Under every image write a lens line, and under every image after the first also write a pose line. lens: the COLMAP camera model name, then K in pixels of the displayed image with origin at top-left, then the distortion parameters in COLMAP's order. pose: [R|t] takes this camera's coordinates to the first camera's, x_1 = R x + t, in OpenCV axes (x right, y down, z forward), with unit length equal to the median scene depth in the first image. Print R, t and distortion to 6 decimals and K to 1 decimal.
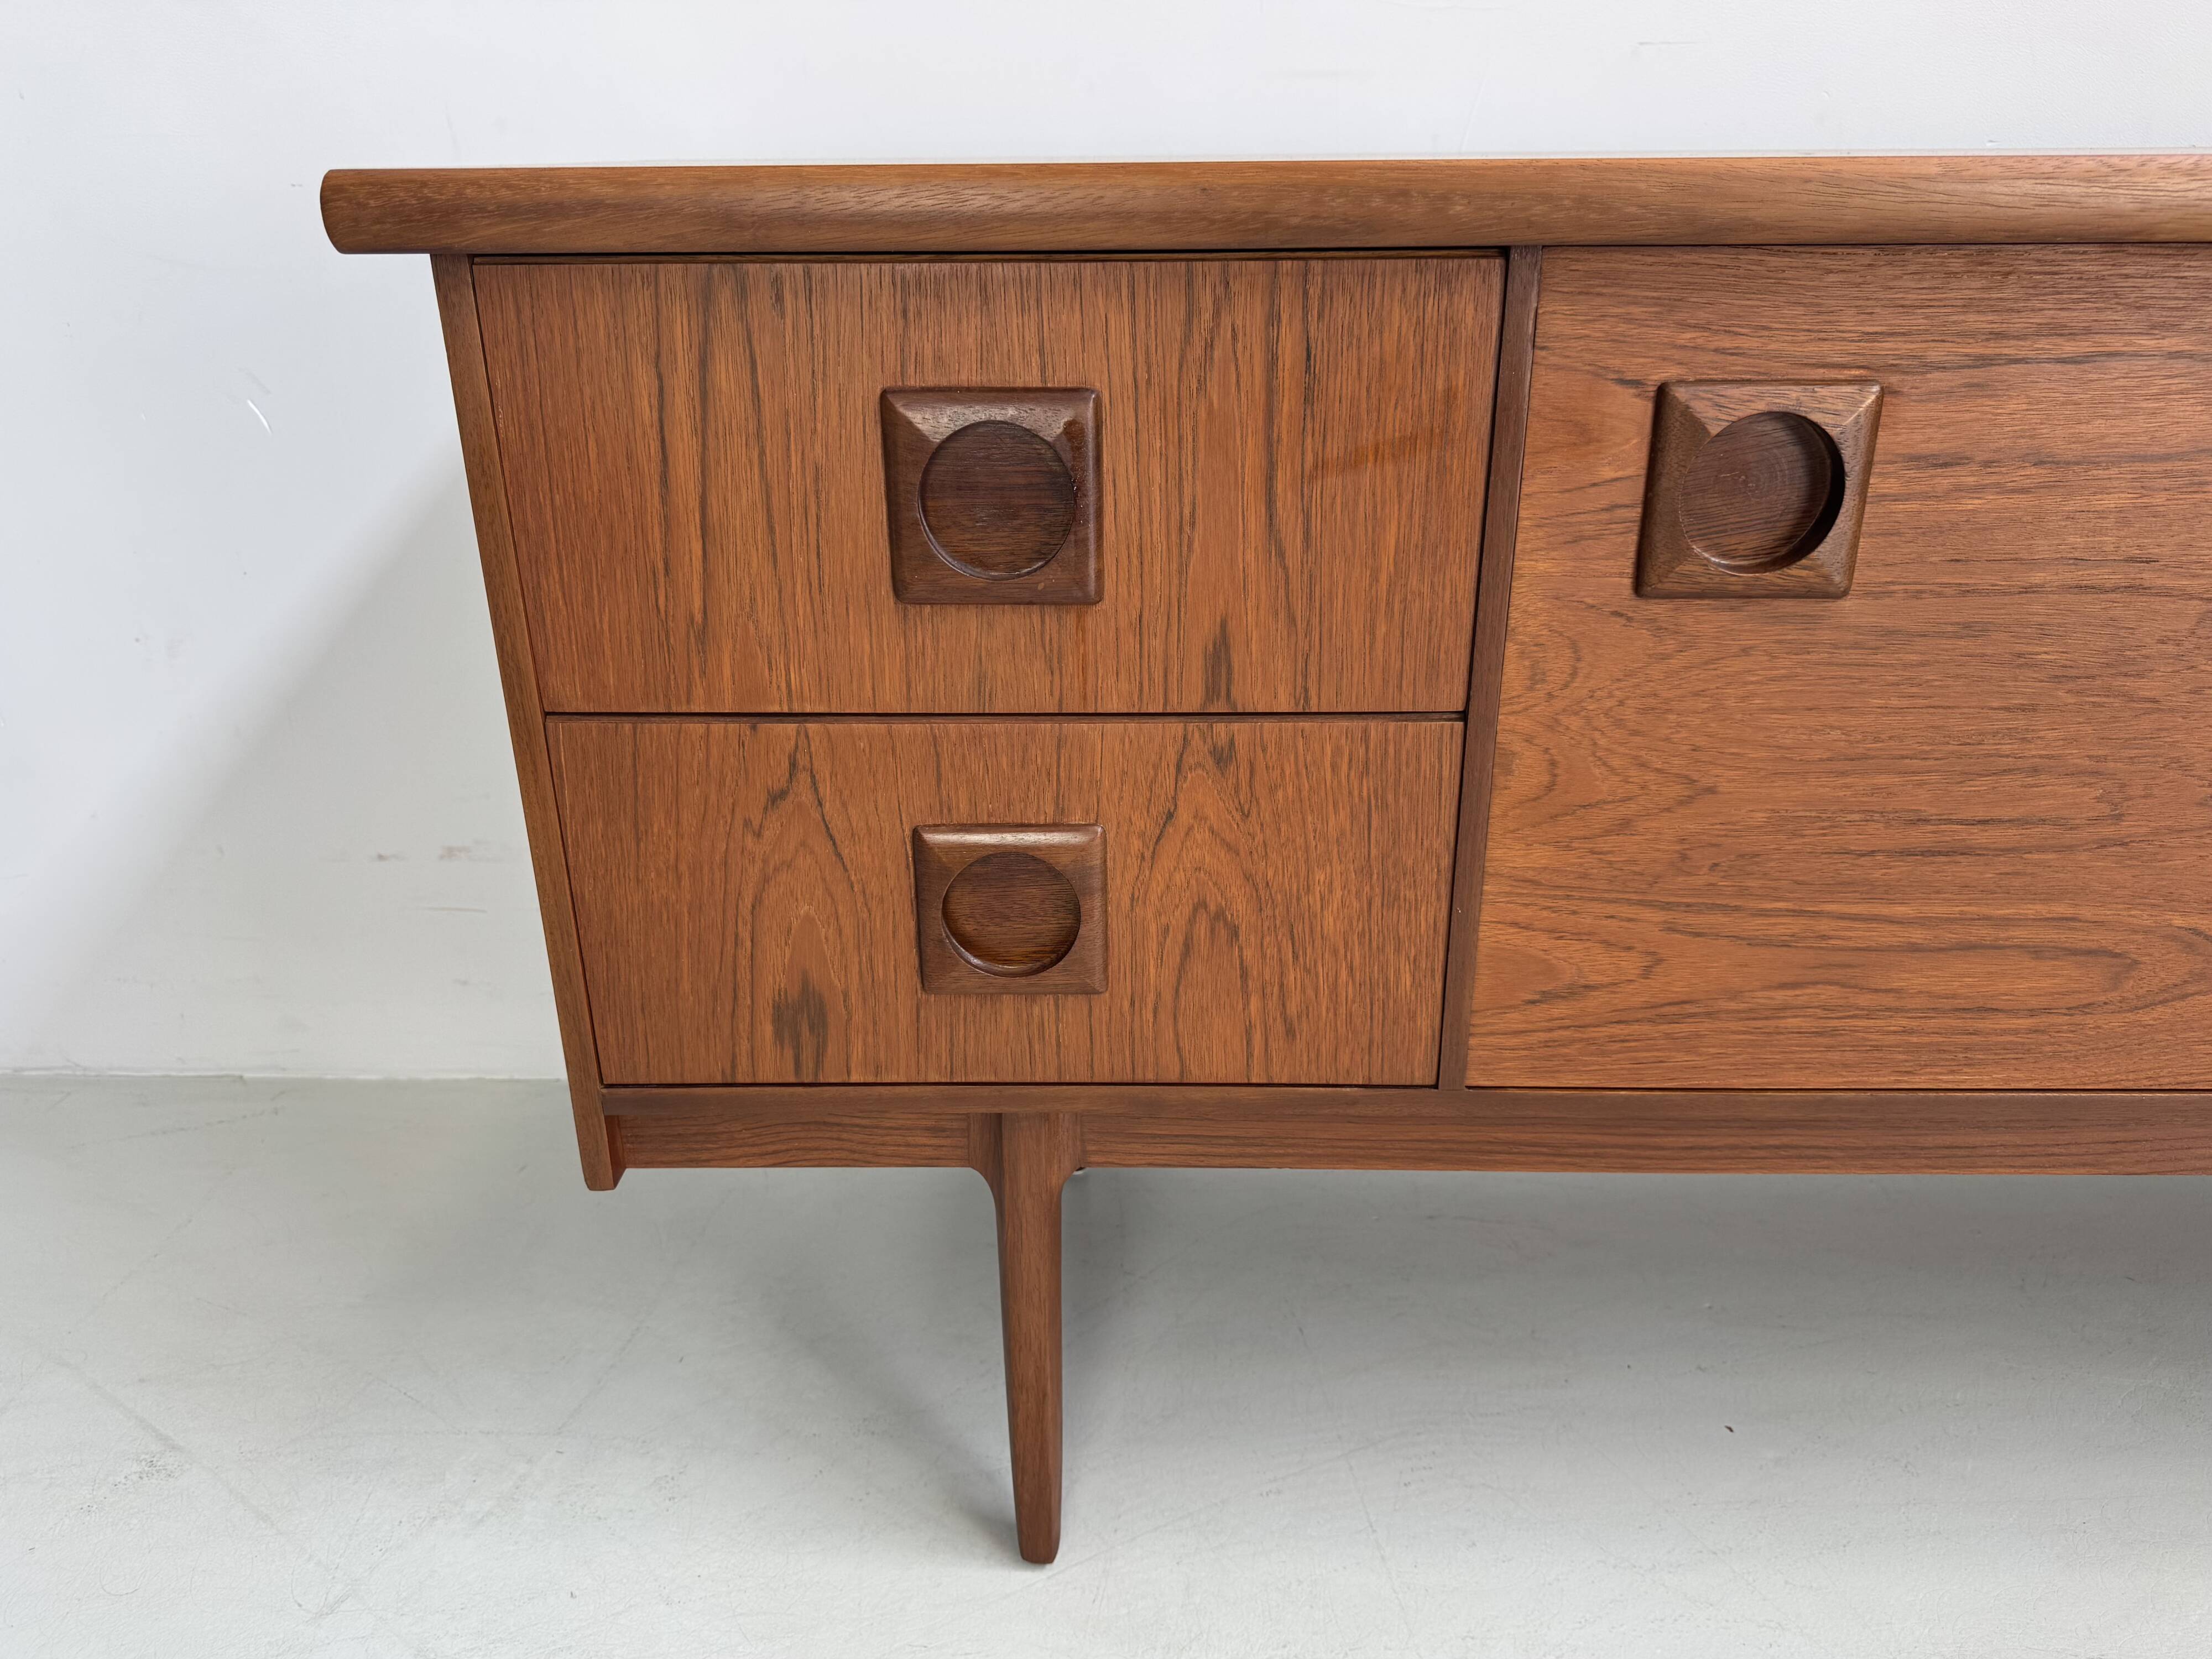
lens RADIAL K [[1587.1, 0, 1106.0], [0, 1587.1, 829.5], [0, 0, 1]] dist [0.003415, -0.019701]
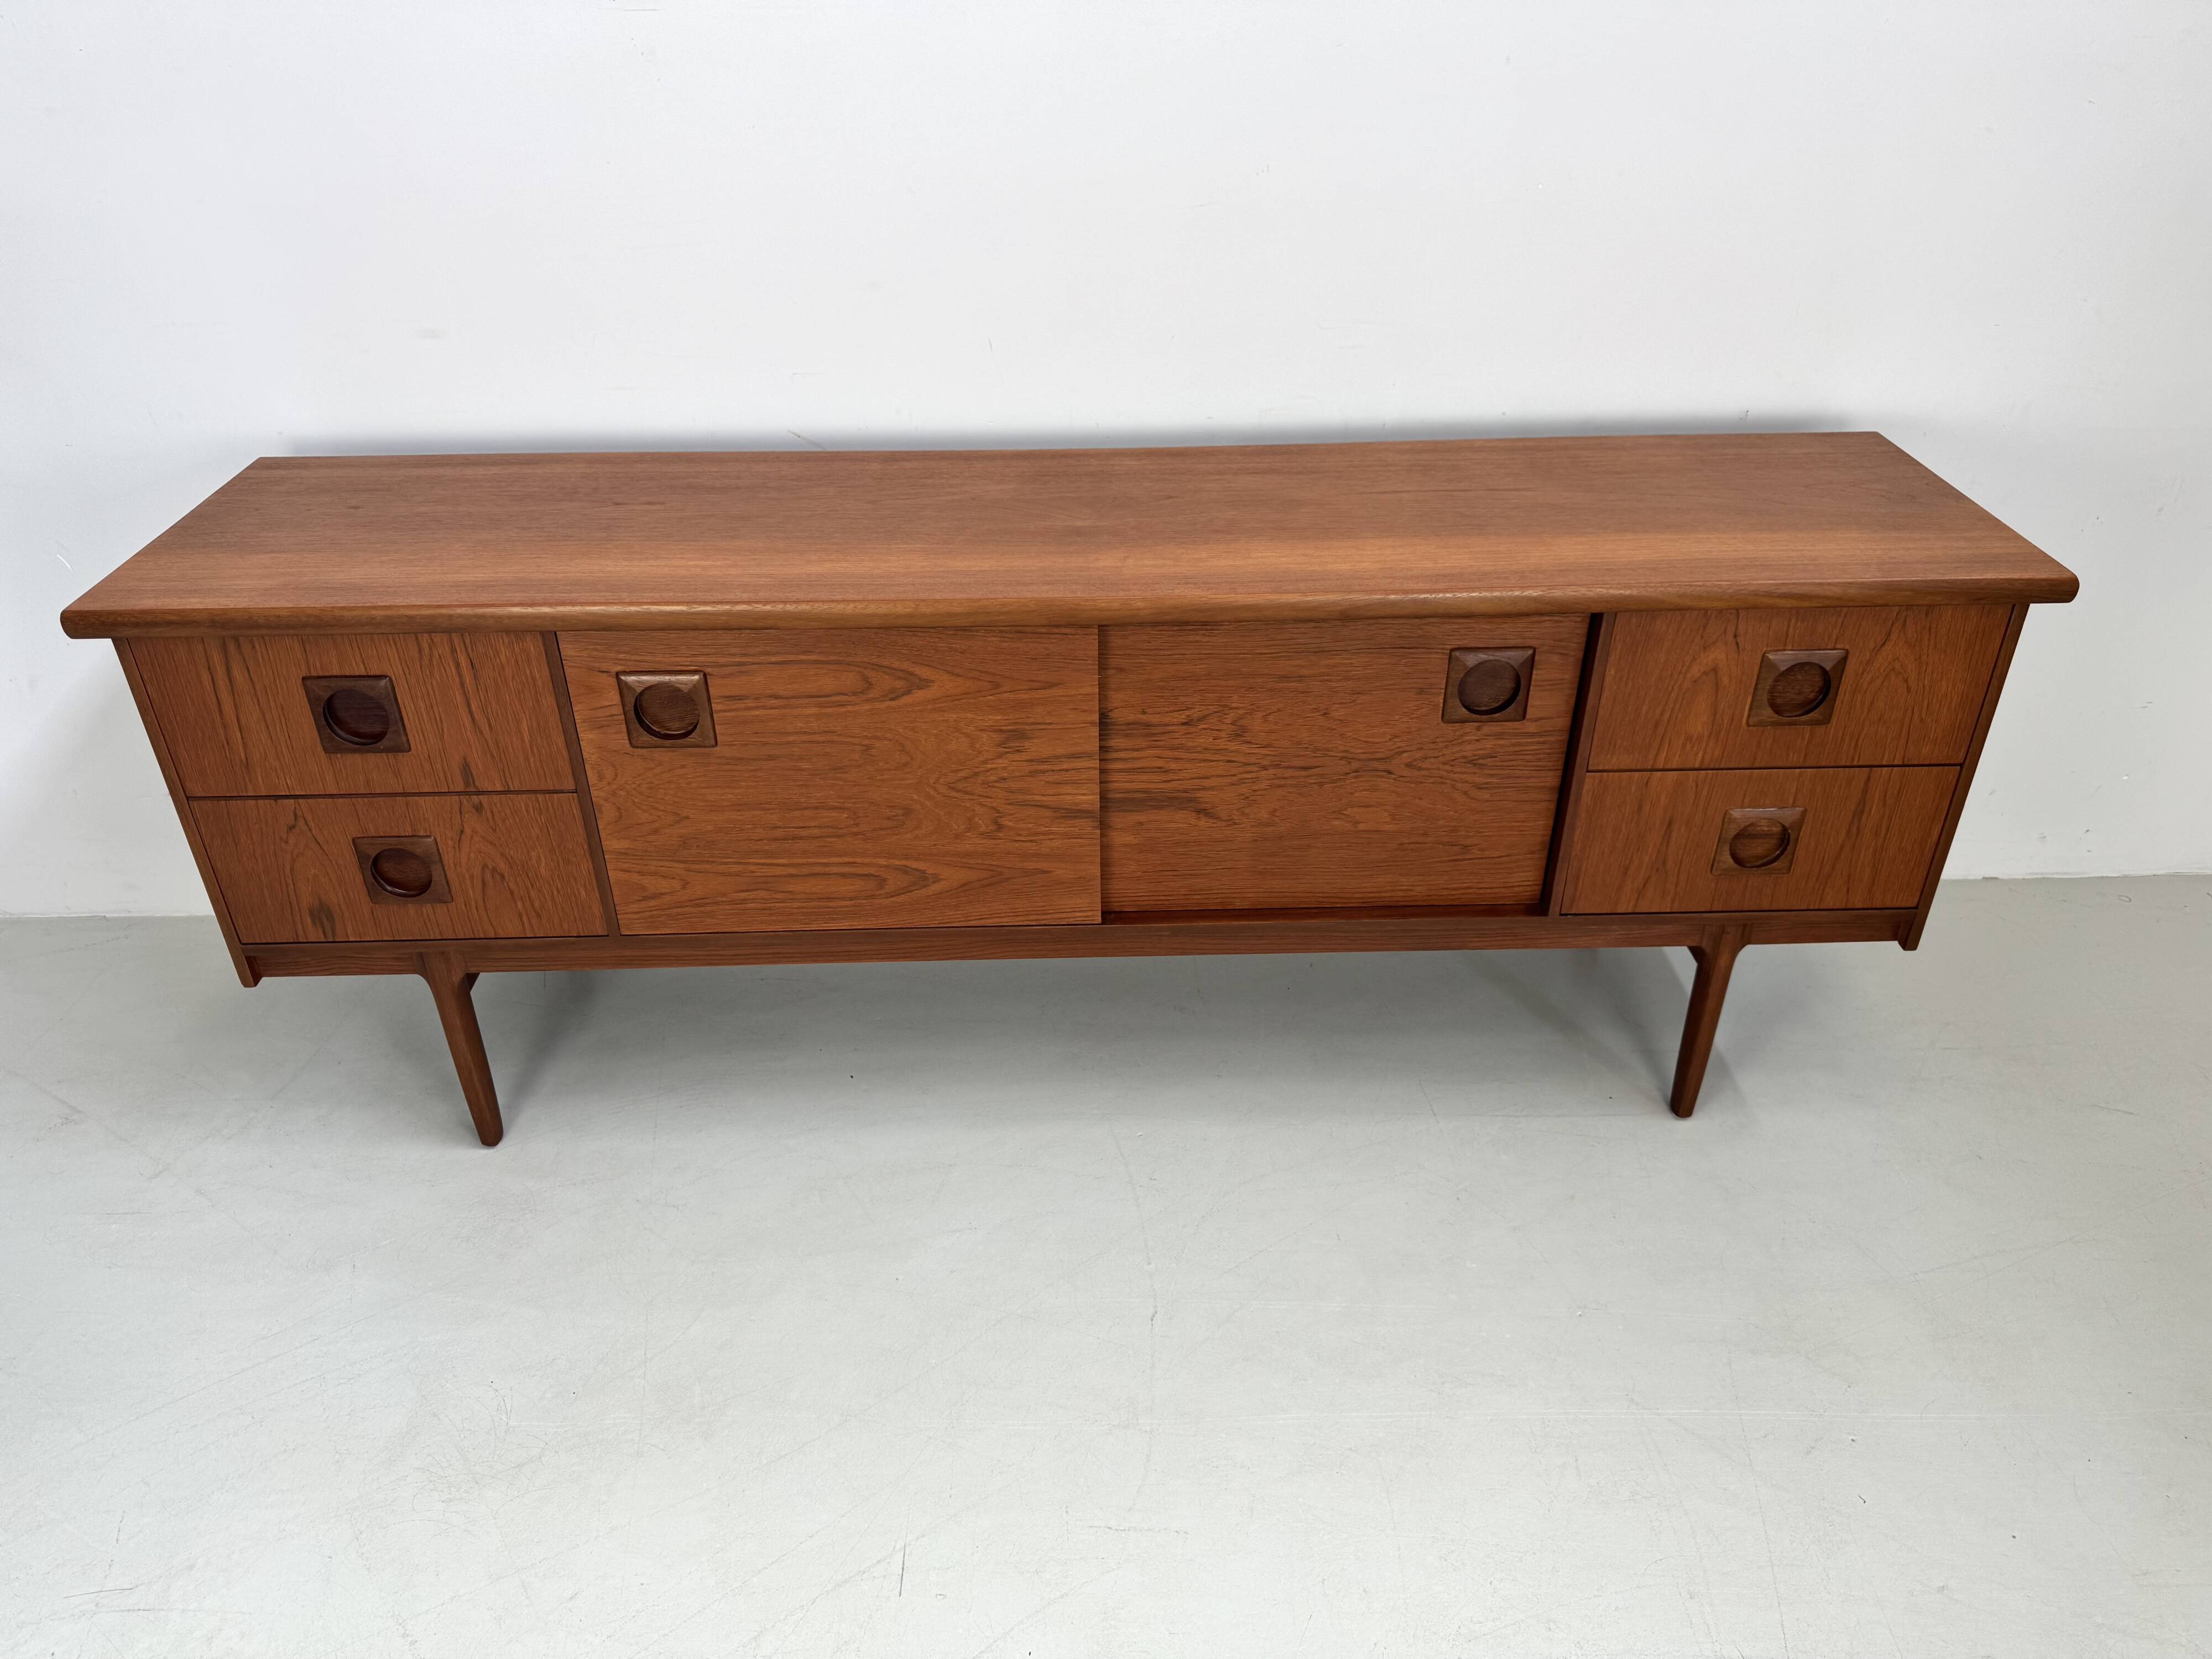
lens RADIAL K [[1573.0, 0, 1106.0], [0, 1573.0, 829.5], [0, 0, 1]] dist [0.171043, -0.348367]
pose [[0.998623, -0.024633, 0.046308, 0.914804], [0.017100, 0.987523, 0.156544, -0.380064], [-0.049586, -0.155537, 0.986585, -1.457025]]
